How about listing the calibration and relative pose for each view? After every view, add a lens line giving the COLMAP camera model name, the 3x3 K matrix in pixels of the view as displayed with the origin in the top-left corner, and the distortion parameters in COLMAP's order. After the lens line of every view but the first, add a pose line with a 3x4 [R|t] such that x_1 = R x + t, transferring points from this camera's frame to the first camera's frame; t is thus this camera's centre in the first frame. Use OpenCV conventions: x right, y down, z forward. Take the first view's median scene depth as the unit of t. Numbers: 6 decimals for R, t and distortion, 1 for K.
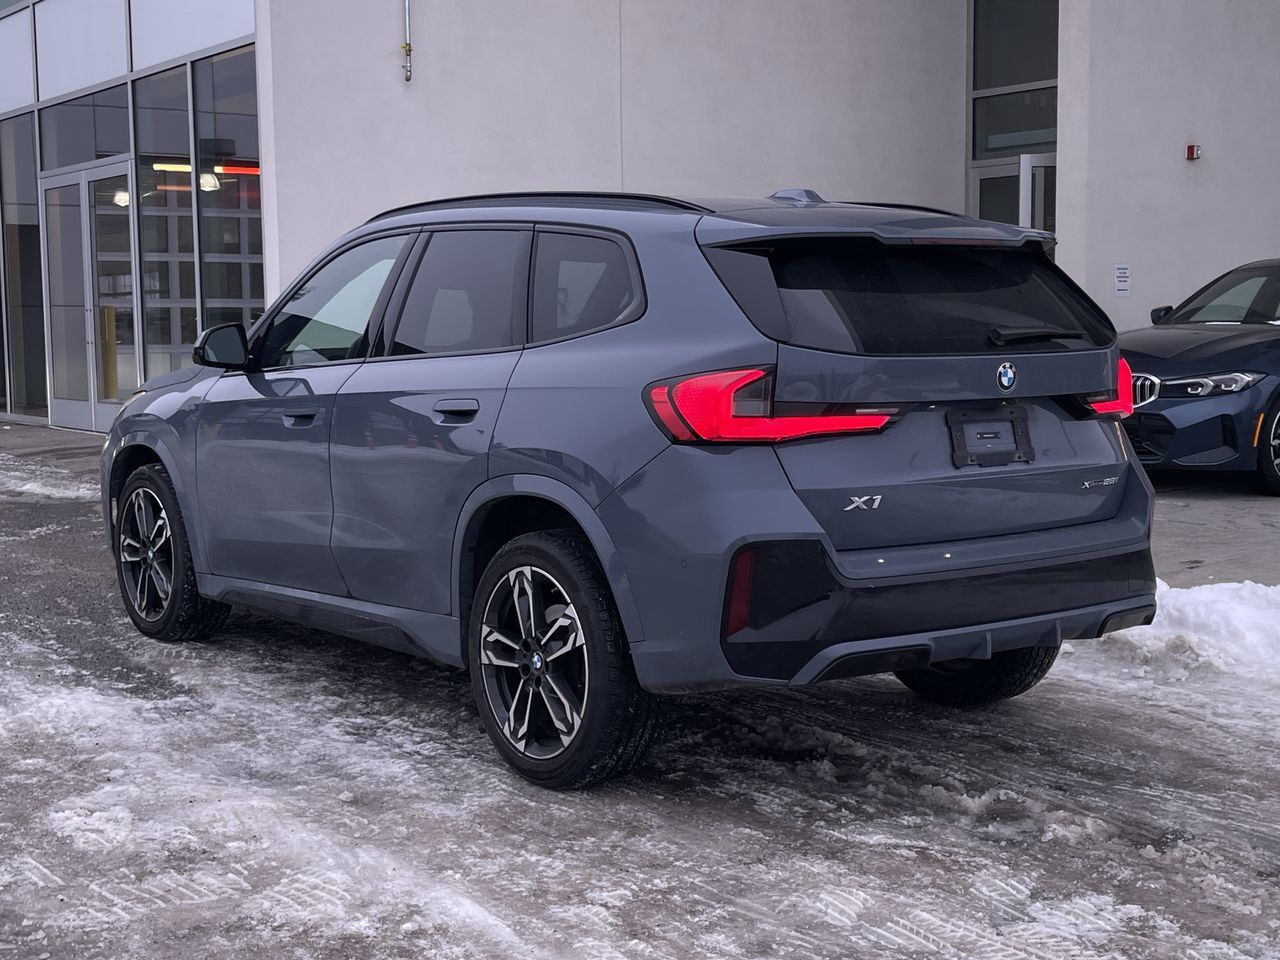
lens RADIAL K [[1769.3, 0, 631.8], [0, 1769.3, 464.1], [0, 0, 1]] dist [0.137206, -0.436126]
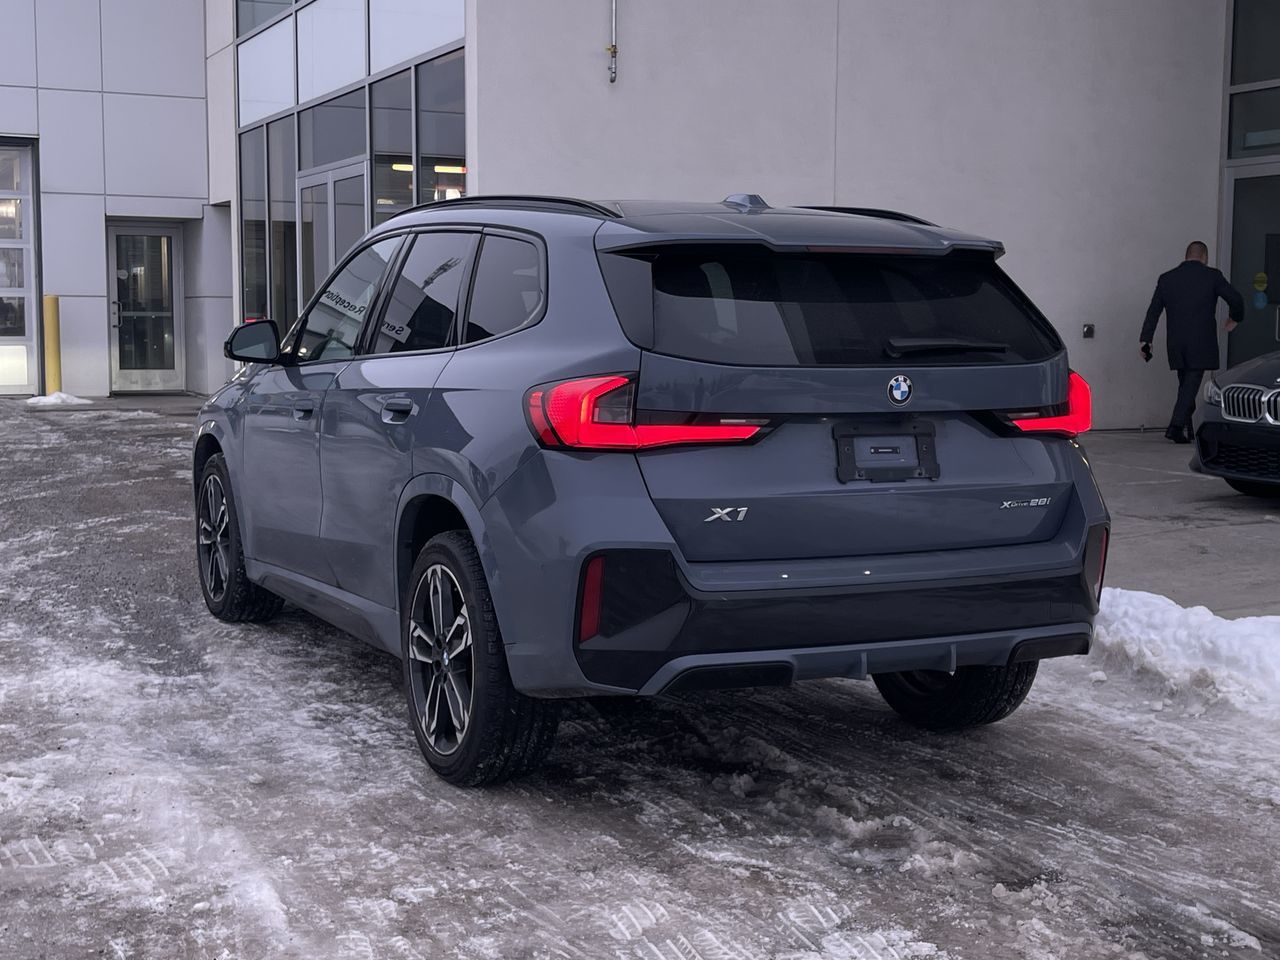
lens RADIAL K [[1770.7, 0, 633.3], [0, 1770.7, 475.6], [0, 0, 1]] dist [0.142891, -0.489621]
pose [[0.981591, 0.034464, -0.187859, 0.242948], [-0.033119, 0.999398, 0.010290, -0.007462], [0.188101, -0.003879, 0.982142, 0.022657]]
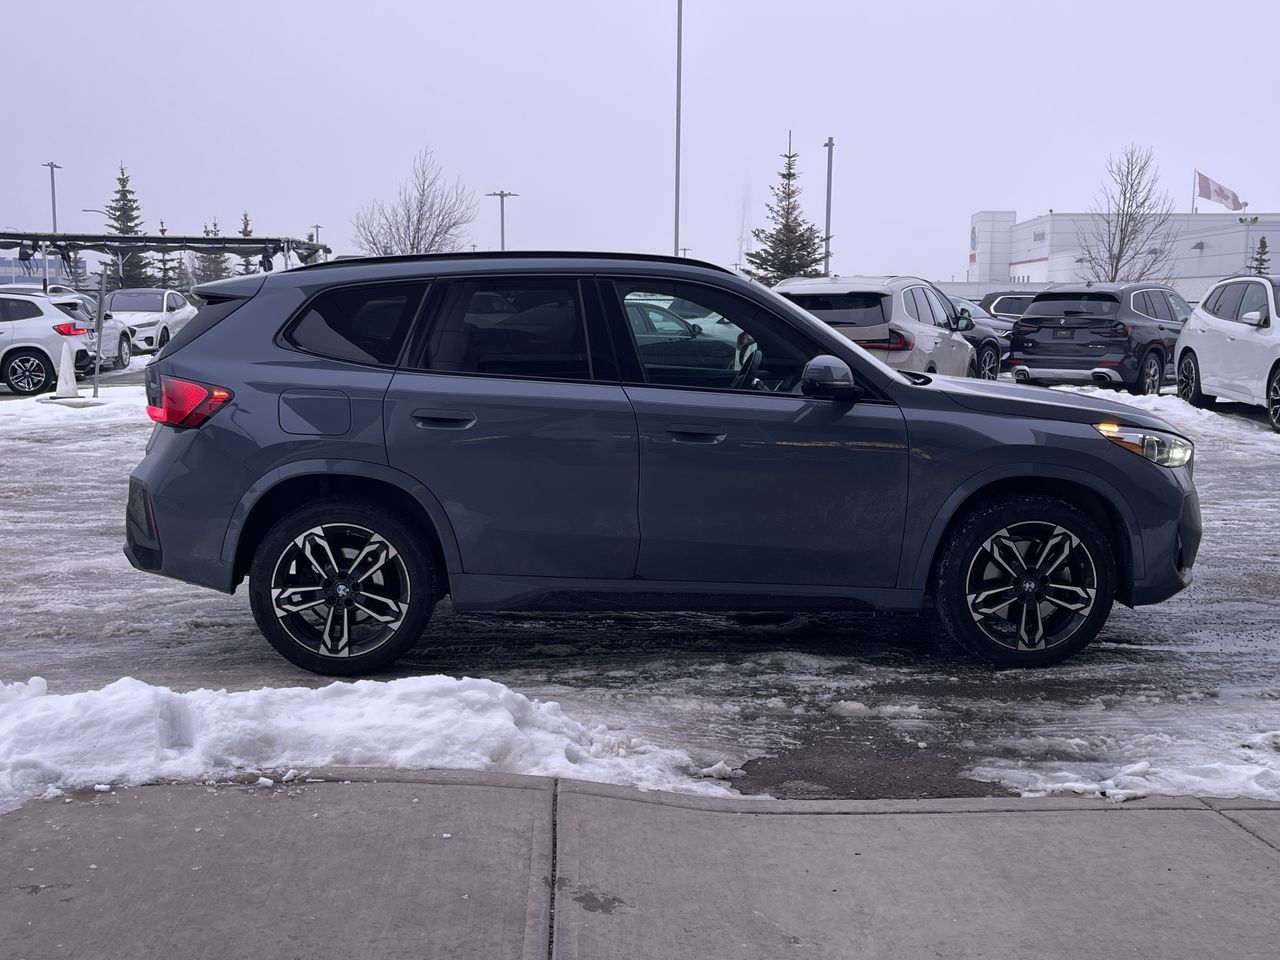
lens RADIAL K [[1431.0, 0, 656.9], [0, 1431.0, 490.7], [0, 0, 1]] dist [0.113029, -0.277018]
pose [[-0.550026, 0.119061, -0.826617, 1.057962], [-0.074978, 0.978749, 0.190863, -0.230046], [0.831775, 0.166957, -0.529411, 2.054567]]
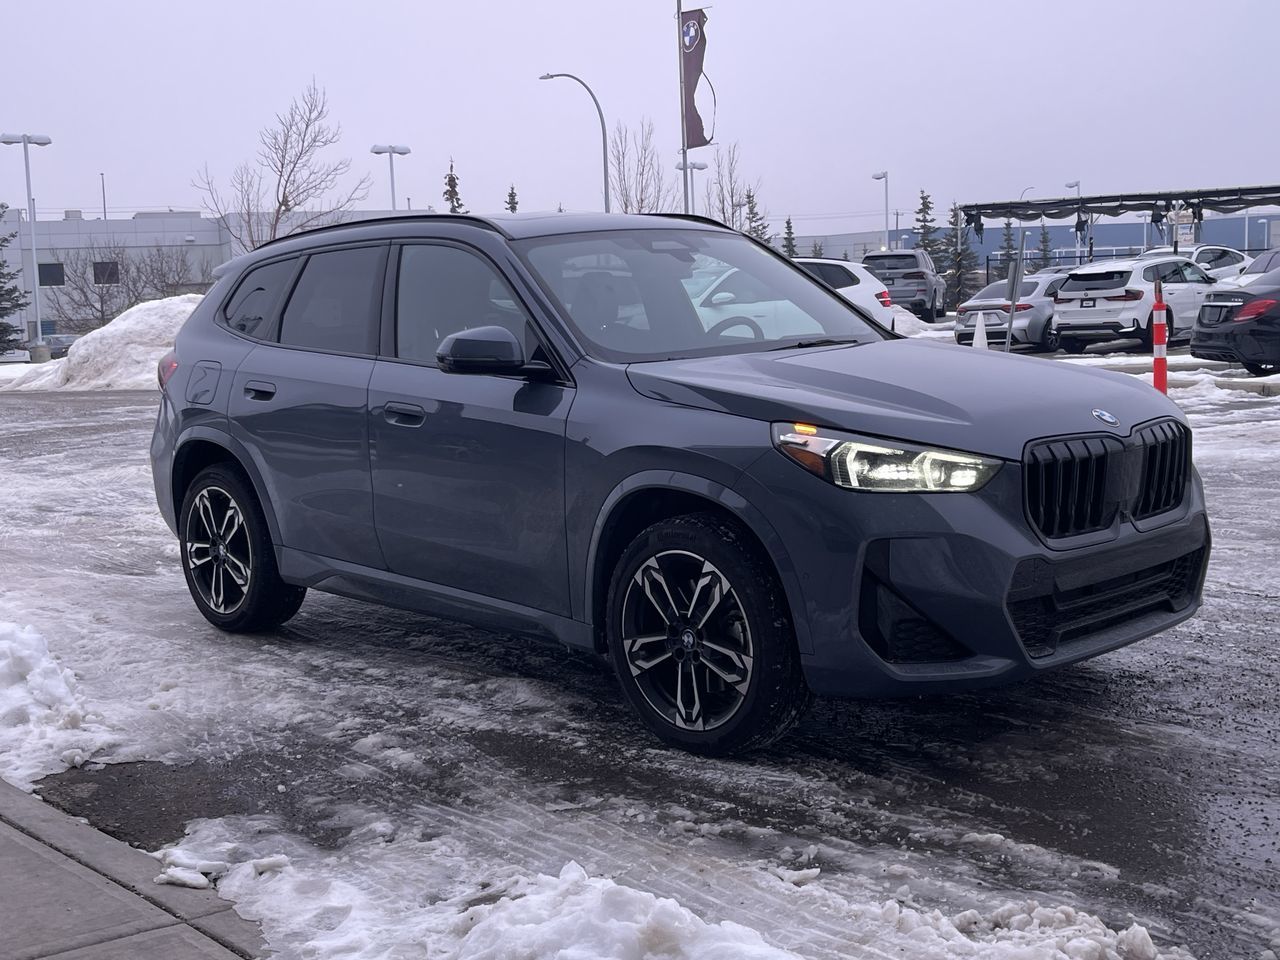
lens RADIAL K [[1584.3, 0, 636.6], [0, 1584.3, 480.6], [0, 0, 1]] dist [0.122259, -0.359087]
pose [[-0.992750, 0.062149, -0.102884, 0.027009], [0.039048, 0.976282, 0.212952, -0.246297], [0.113679, 0.207391, -0.971631, 2.600068]]
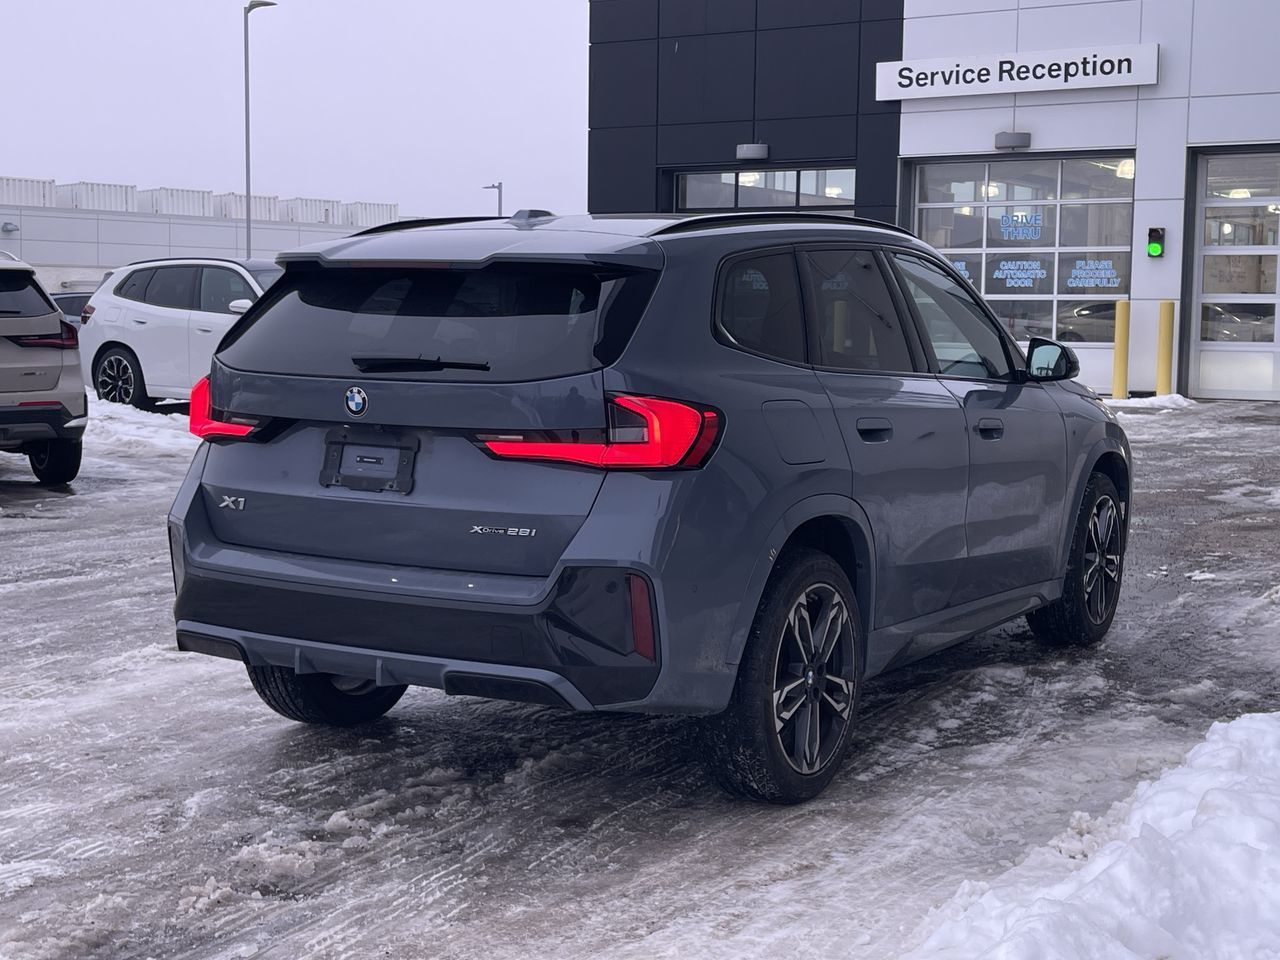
lens RADIAL K [[1769.3, 0, 631.8], [0, 1769.3, 464.1], [0, 0, 1]] dist [0.137206, -0.436126]
pose [[0.376315, 0.099807, -0.921100, 1.141075], [-0.095538, 0.993061, 0.068572, -0.093415], [0.921553, 0.062195, 0.383239, 0.740071]]
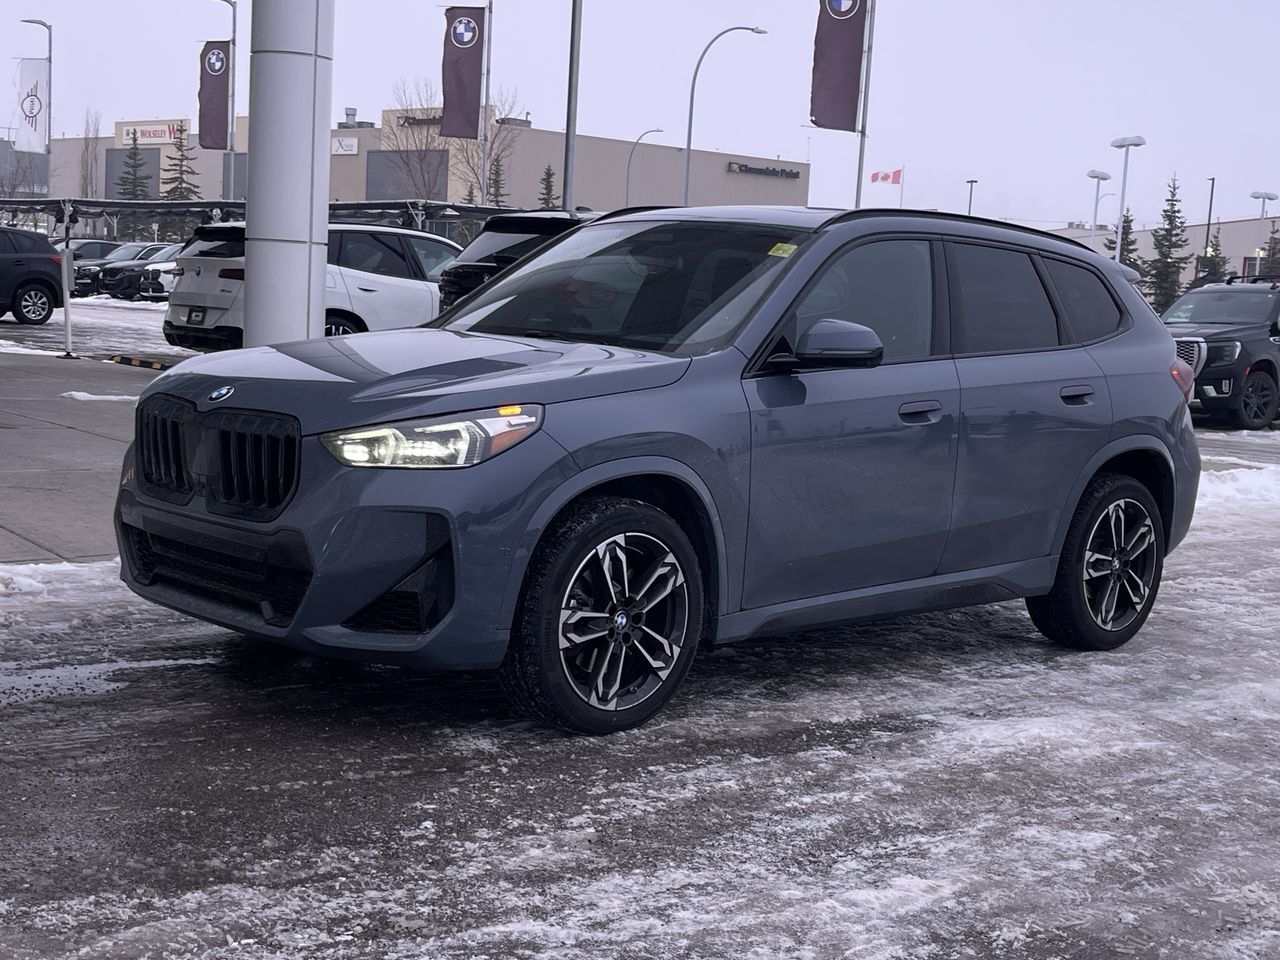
lens RADIAL K [[1766.6, 0, 631.1], [0, 1766.6, 496.5], [0, 0, 1]] dist [0.145793, -0.469295]
pose [[-0.119177, -0.116352, 0.986032, -1.452709], [0.027939, 0.992324, 0.120471, -0.131288], [-0.992480, 0.041906, -0.115012, 1.581083]]
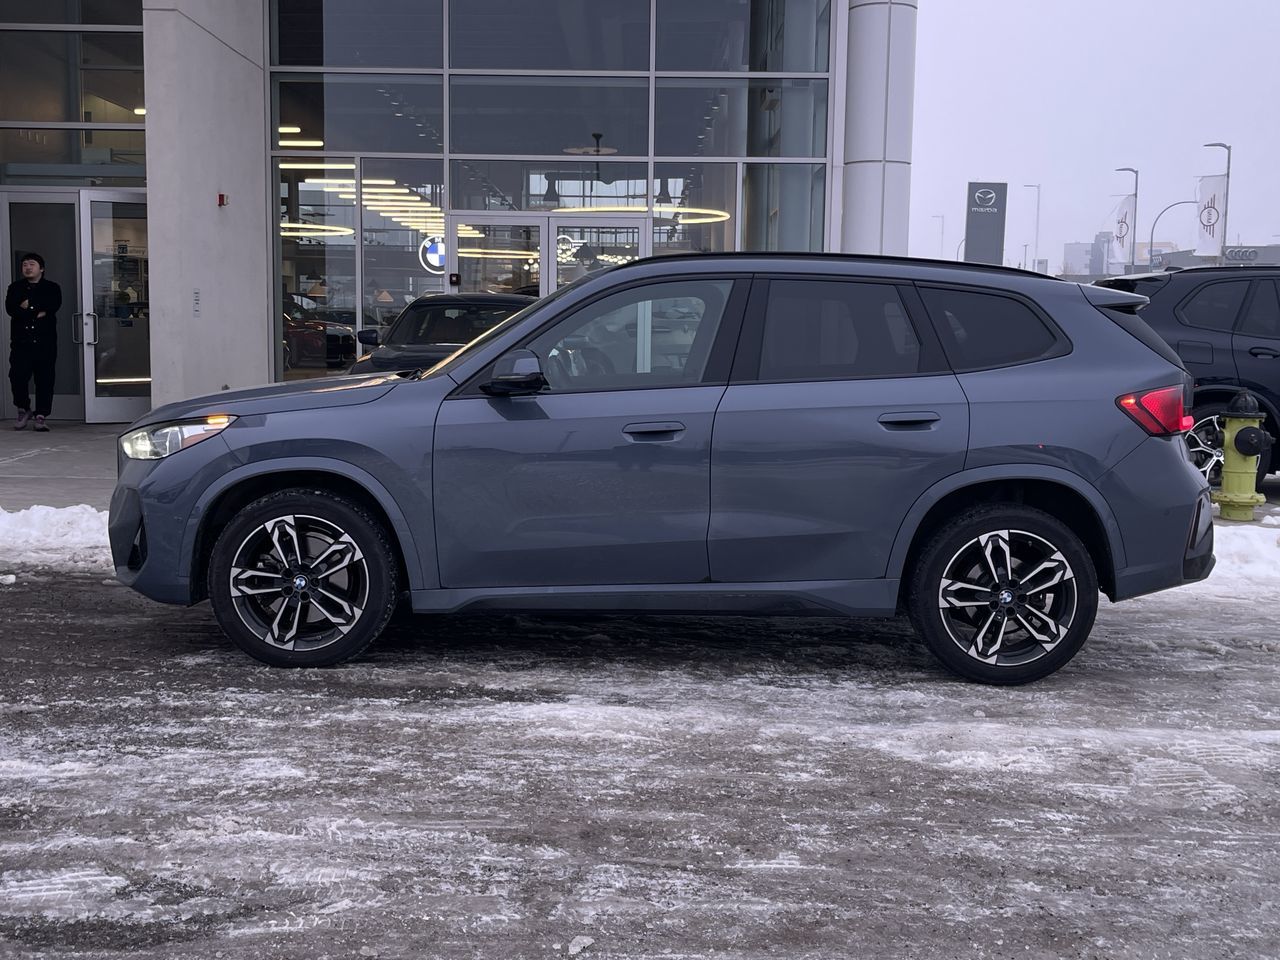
lens RADIAL K [[1495.6, 0, 633.3], [0, 1495.6, 475.2], [0, 0, 1]] dist [0.107719, -0.270289]
pose [[0.597137, -0.060263, 0.799872, -1.193323], [0.047022, 0.998089, 0.040092, -0.047279], [-0.800759, 0.013671, 0.598830, 0.530792]]
